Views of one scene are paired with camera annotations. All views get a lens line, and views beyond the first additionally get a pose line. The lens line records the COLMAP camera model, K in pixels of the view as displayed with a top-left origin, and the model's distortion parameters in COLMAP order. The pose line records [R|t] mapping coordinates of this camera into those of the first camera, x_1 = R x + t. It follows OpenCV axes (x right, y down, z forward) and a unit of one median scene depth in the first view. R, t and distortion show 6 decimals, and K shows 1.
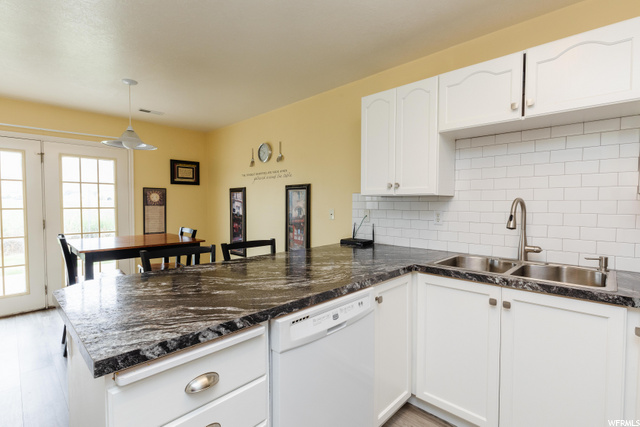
lens RADIAL K [[290.2, 0, 332.5], [0, 290.2, 211.2], [0, 0, 1]] dist [0.005097, -0.003397]
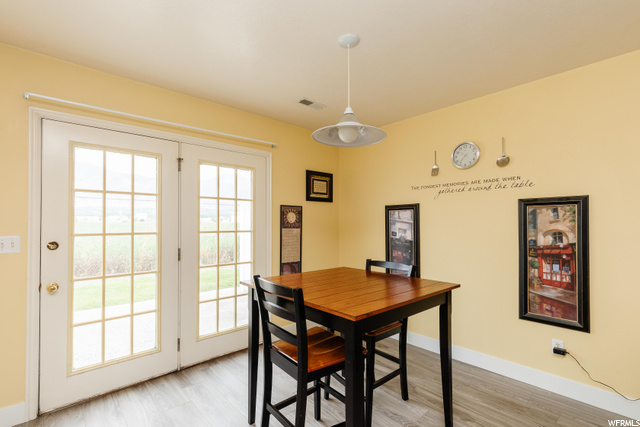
lens RADIAL K [[290.2, 0, 346.9], [0, 290.2, 217.7], [0, 0, 1]] dist [0.005097, -0.003397]
pose [[0.998269, -0.002878, -0.058736, -0.457063], [0.000023, 0.998820, -0.048555, -0.009952], [0.058807, 0.048470, 0.997092, 0.248548]]
